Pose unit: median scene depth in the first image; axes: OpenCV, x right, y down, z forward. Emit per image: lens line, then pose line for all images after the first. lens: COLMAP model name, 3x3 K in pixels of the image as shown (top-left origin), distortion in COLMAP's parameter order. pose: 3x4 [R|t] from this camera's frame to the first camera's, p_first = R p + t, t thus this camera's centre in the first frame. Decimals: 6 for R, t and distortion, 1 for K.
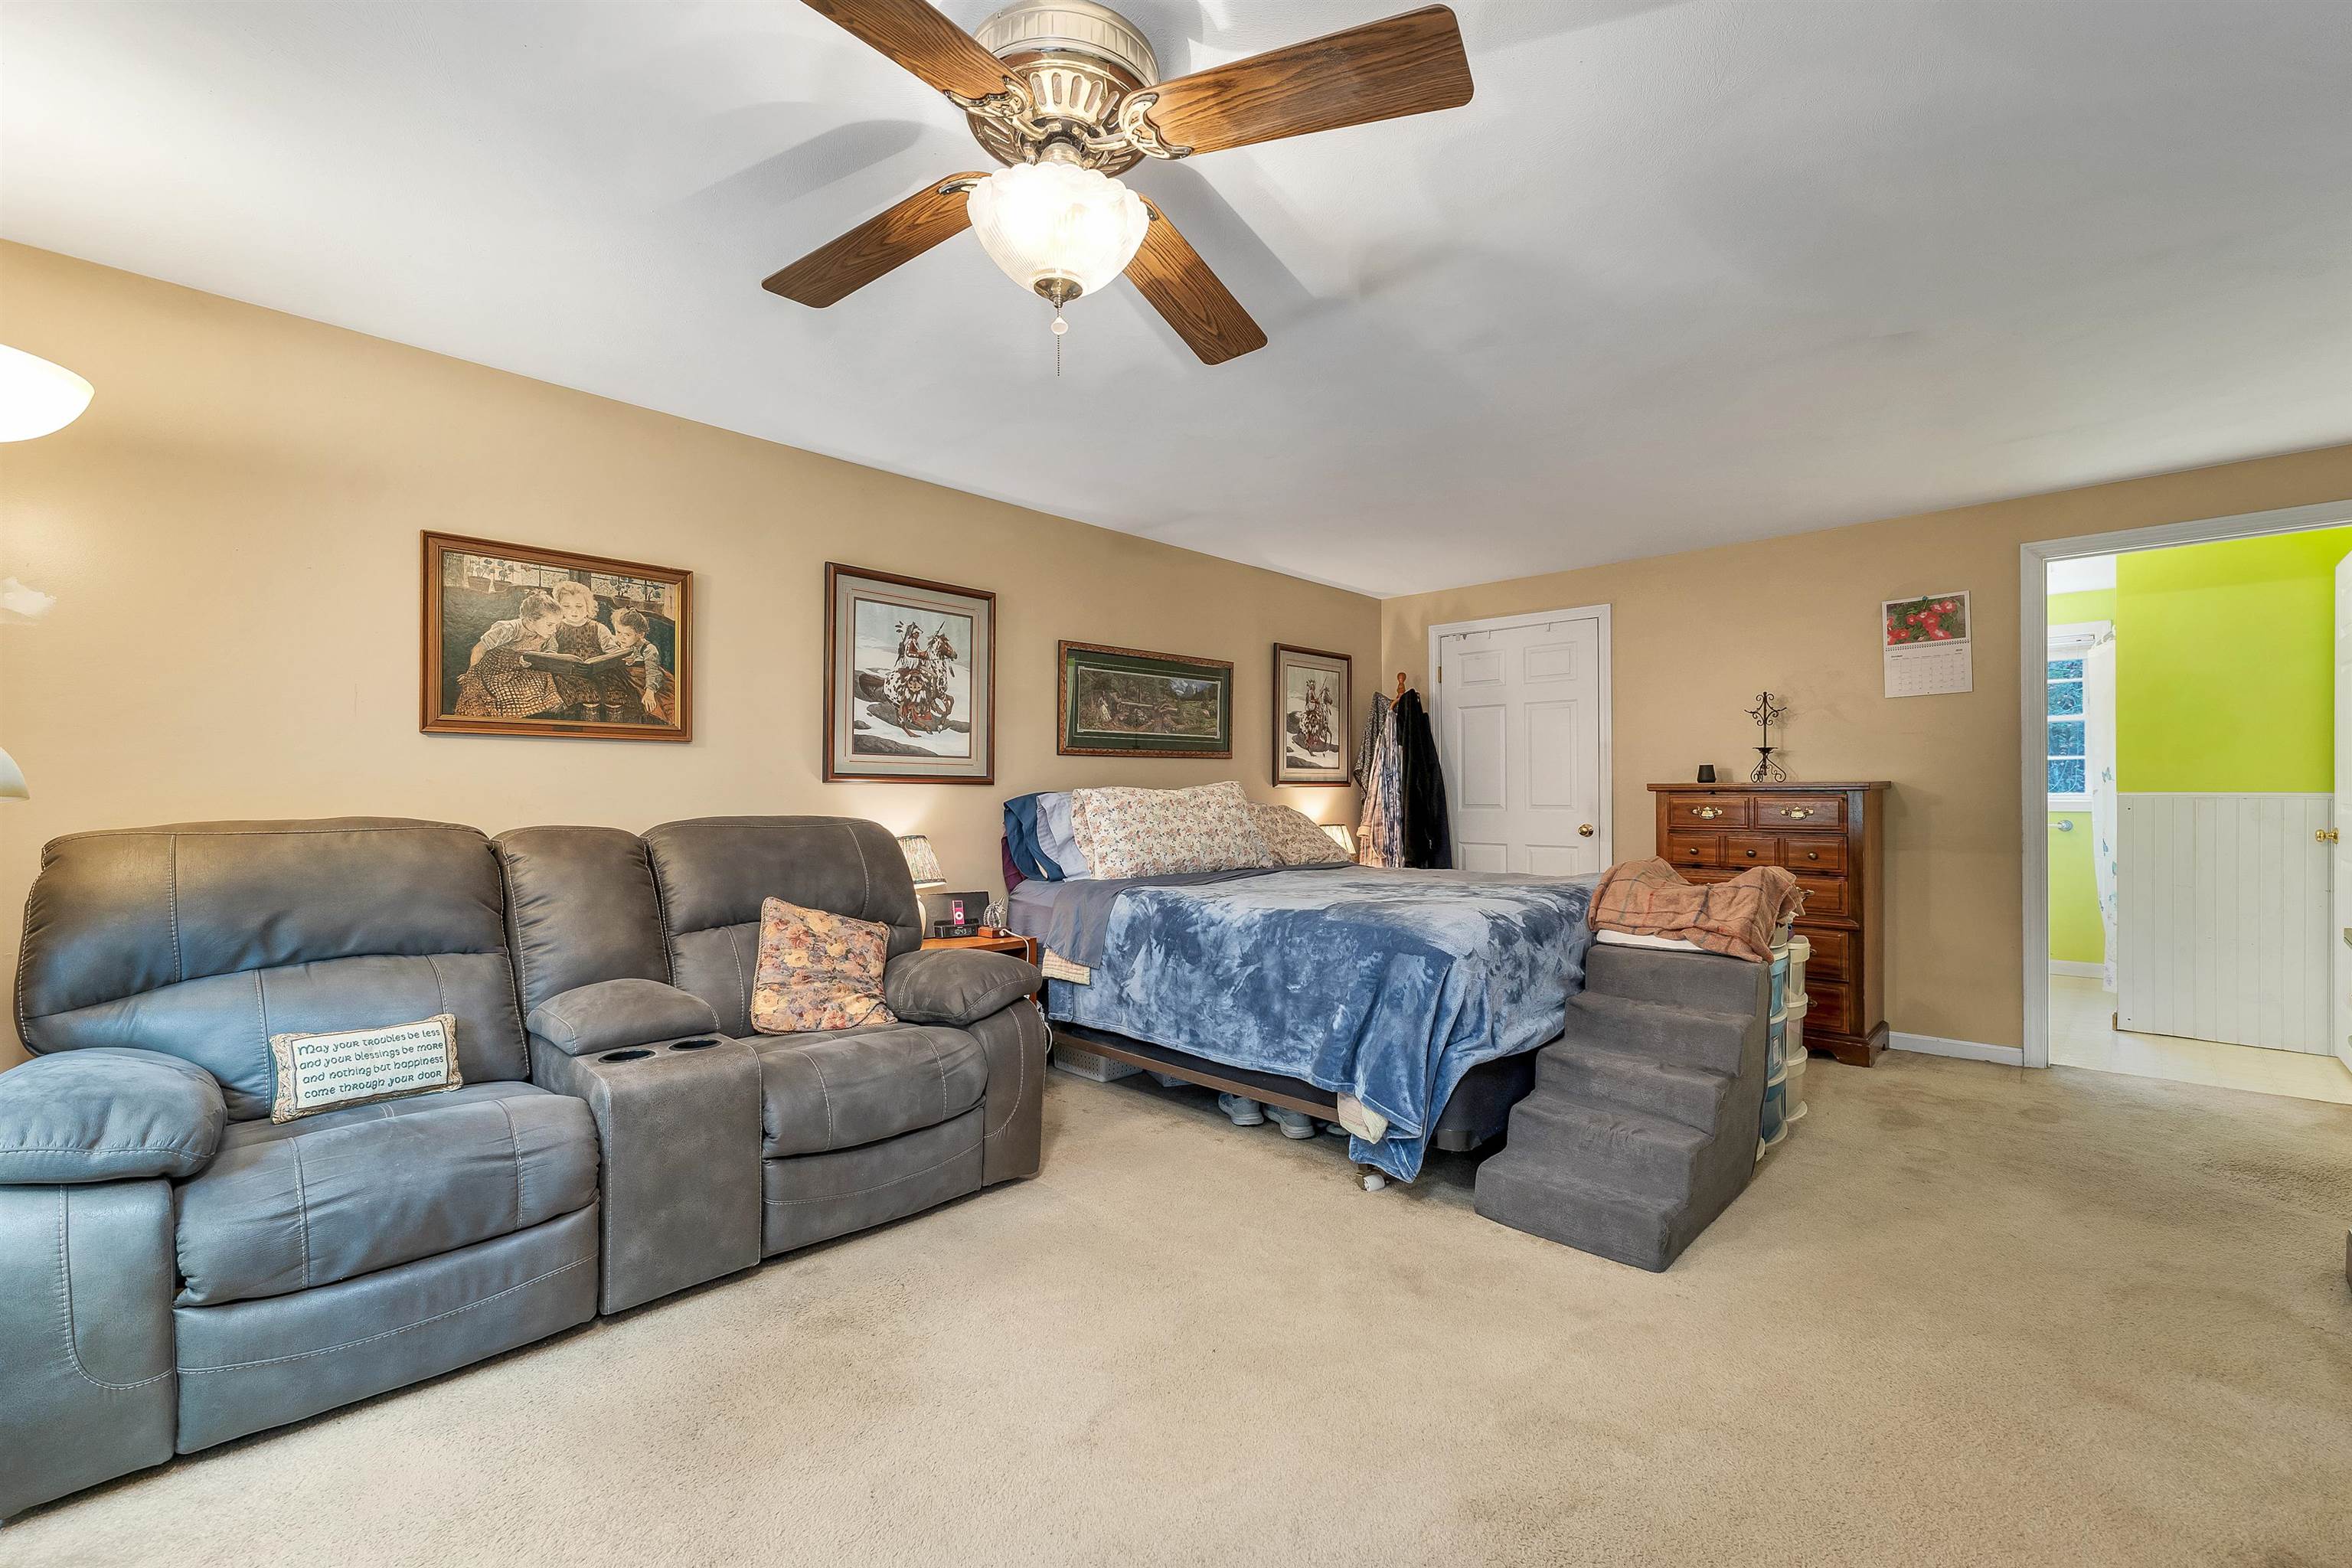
lens RADIAL K [[979.4, 0, 1187.0], [0, 979.4, 786.6], [0, 0, 1]] dist [-0.000726, 0.001824]
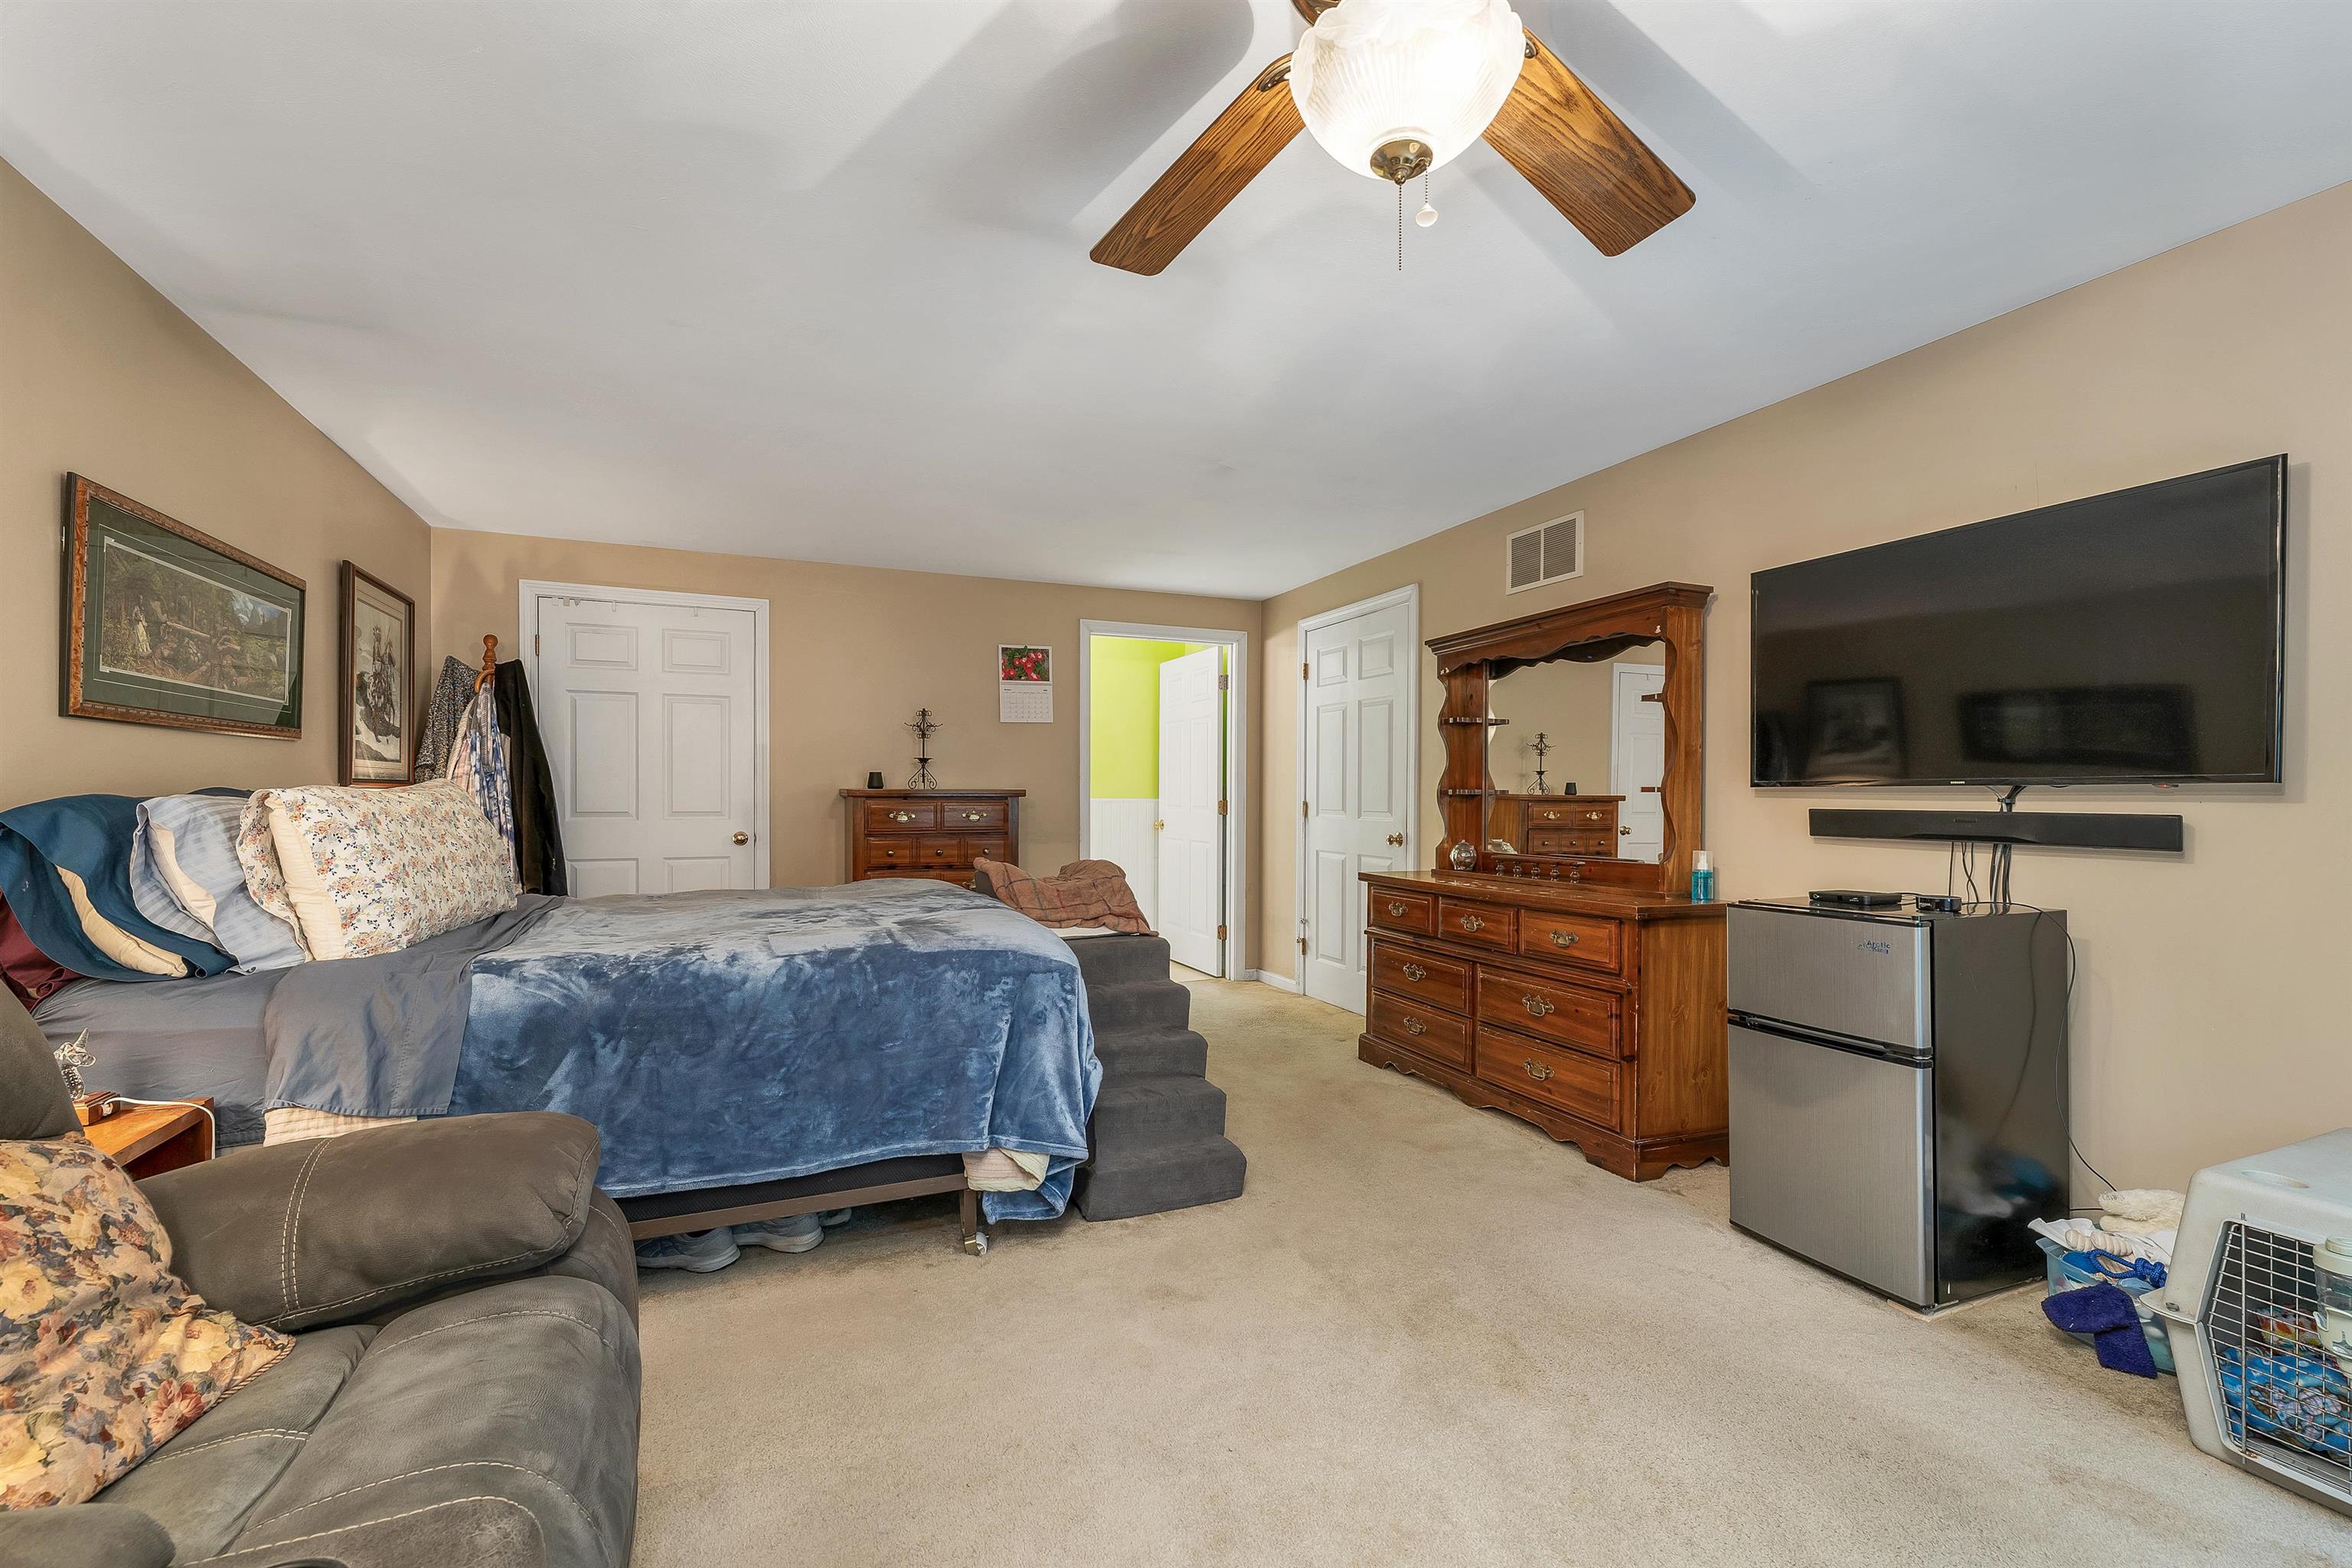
lens RADIAL K [[979.4, 0, 1169.8], [0, 979.4, 802.2], [0, 0, 1]] dist [-0.000726, 0.001824]
pose [[0.394118, -0.001764, 0.919058, -0.396155], [-0.007591, 0.999958, 0.005174, 0.002962], [-0.919029, -0.009016, 0.394088, 0.363620]]
